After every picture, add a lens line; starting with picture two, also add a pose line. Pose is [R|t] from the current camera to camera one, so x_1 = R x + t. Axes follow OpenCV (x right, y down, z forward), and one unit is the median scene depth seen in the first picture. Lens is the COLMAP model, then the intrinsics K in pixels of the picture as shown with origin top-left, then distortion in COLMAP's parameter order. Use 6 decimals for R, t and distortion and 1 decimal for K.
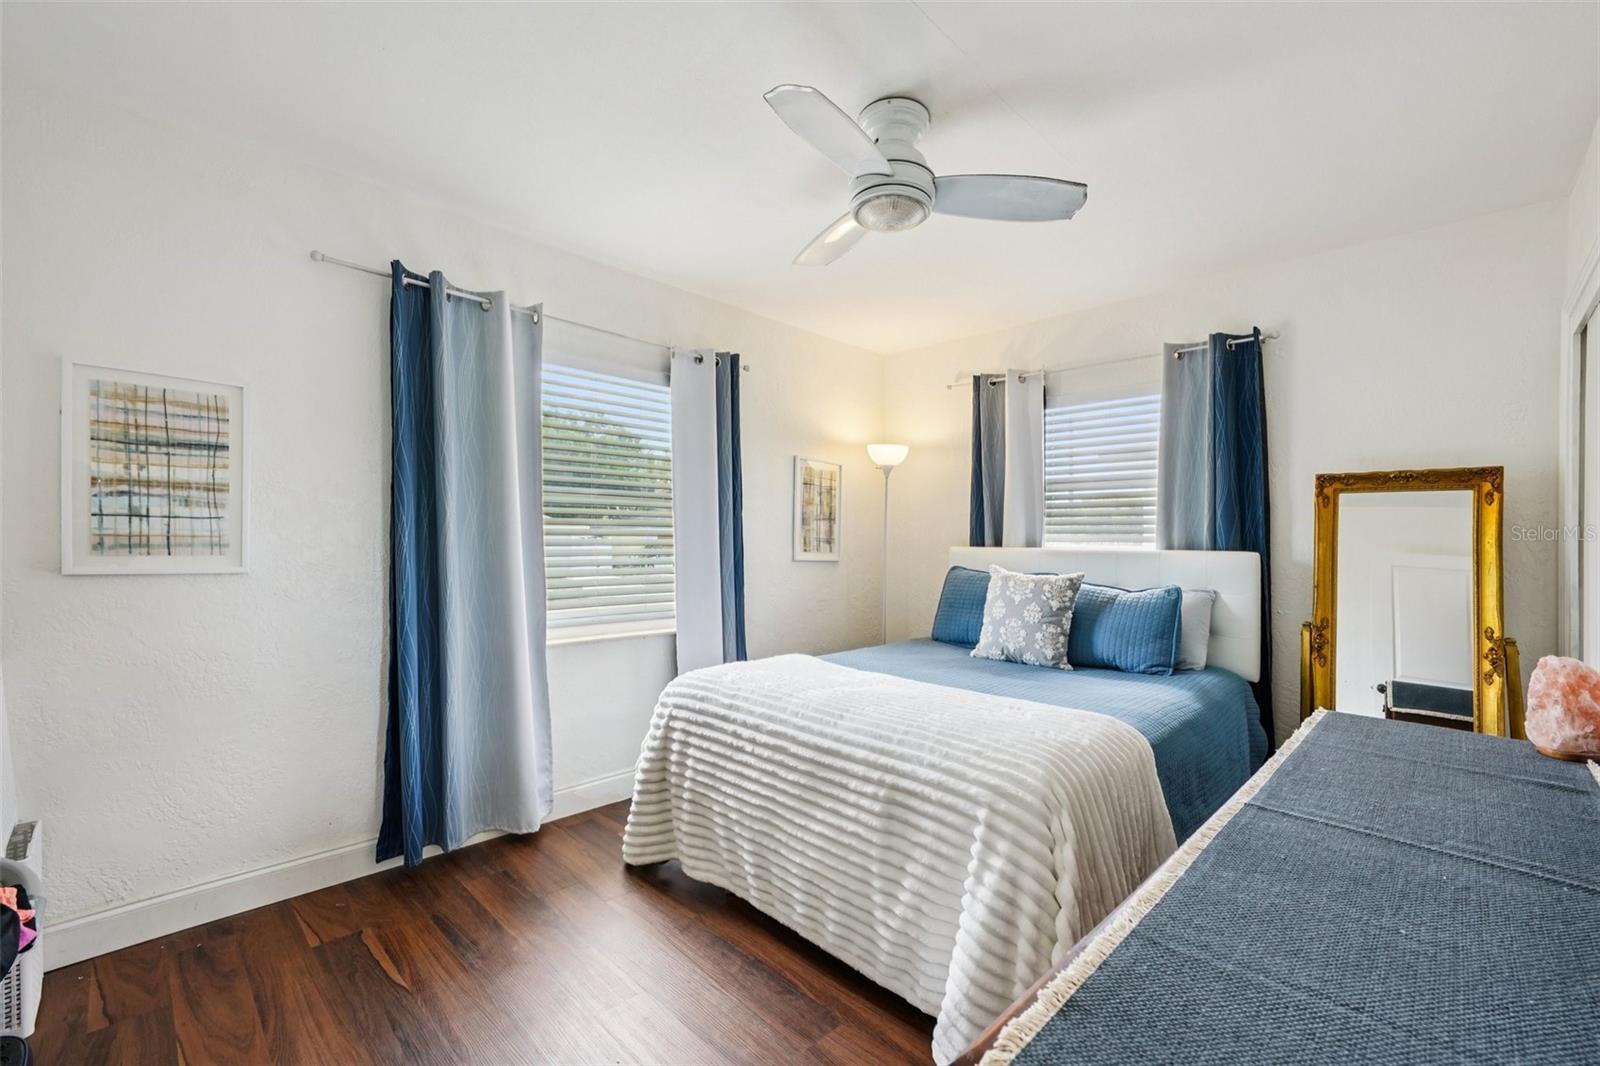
lens RADIAL K [[666.1, 0, 766.4], [0, 666.1, 553.9], [0, 0, 1]] dist [-0.007451, 0.001383]
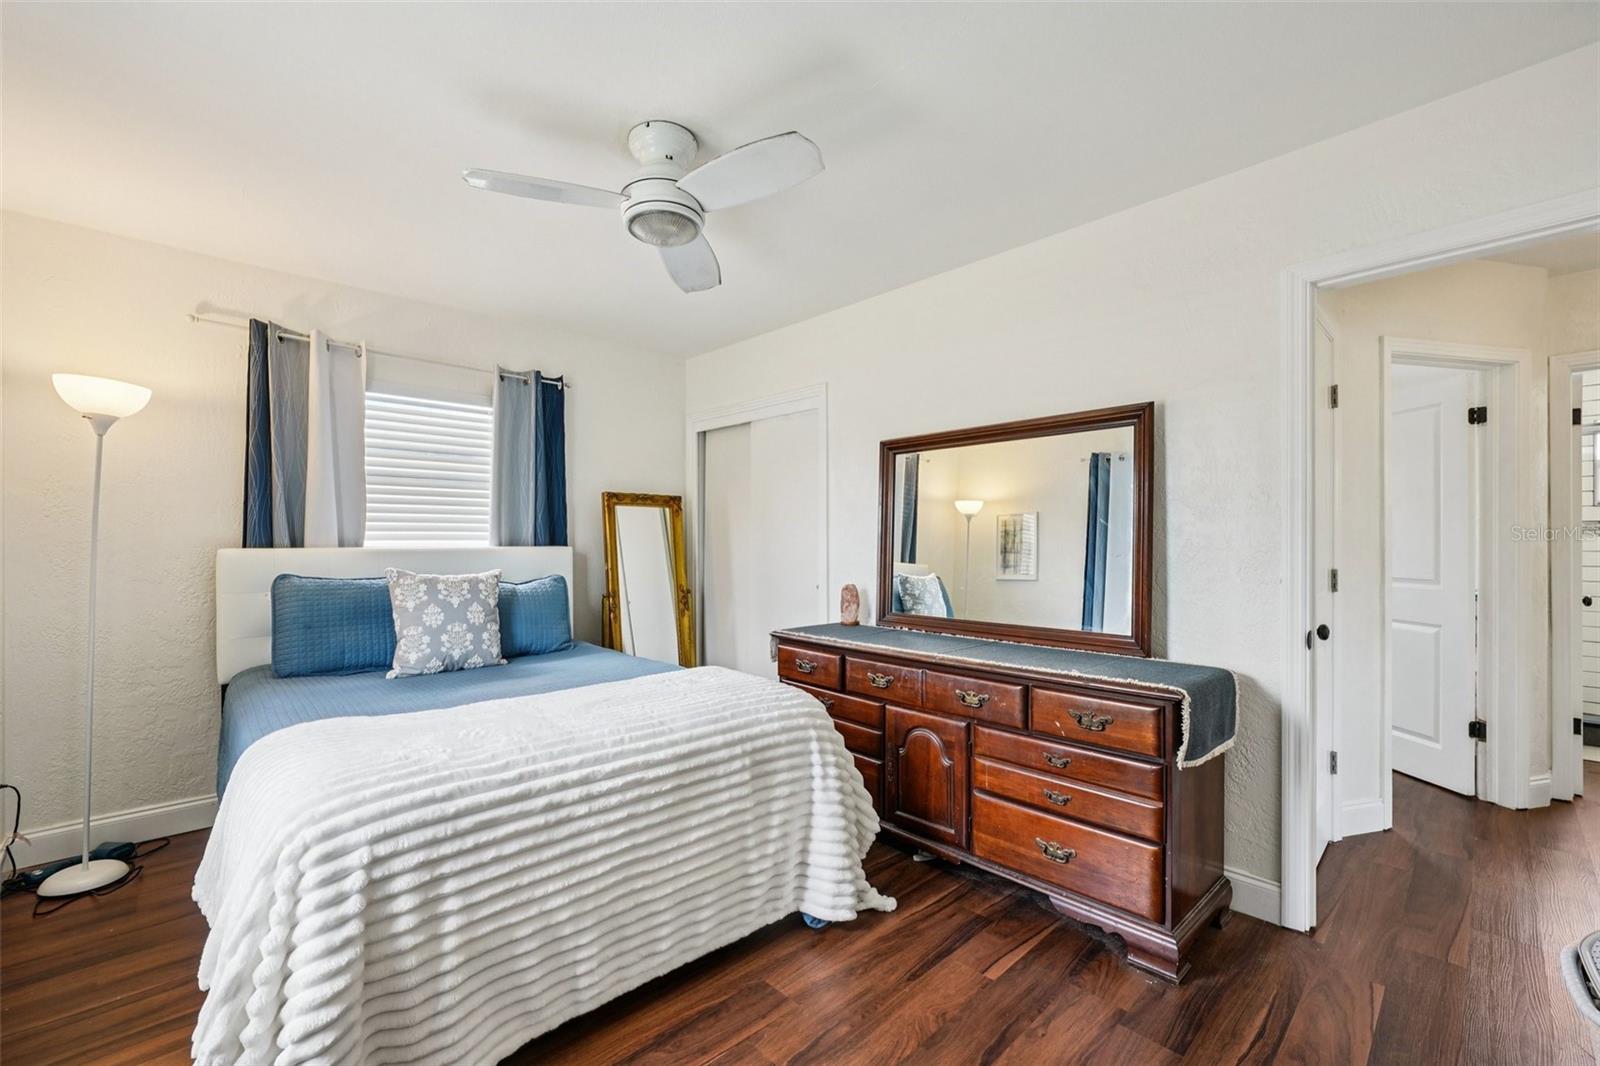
lens RADIAL K [[666.1, 0, 793.5], [0, 666.1, 528.0], [0, 0, 1]] dist [-0.007451, 0.001383]
pose [[0.025469, 0.008508, 0.999639, -0.778567], [0.025113, 0.999643, -0.009148, -0.021999], [-0.999360, 0.025337, 0.025246, 0.712889]]
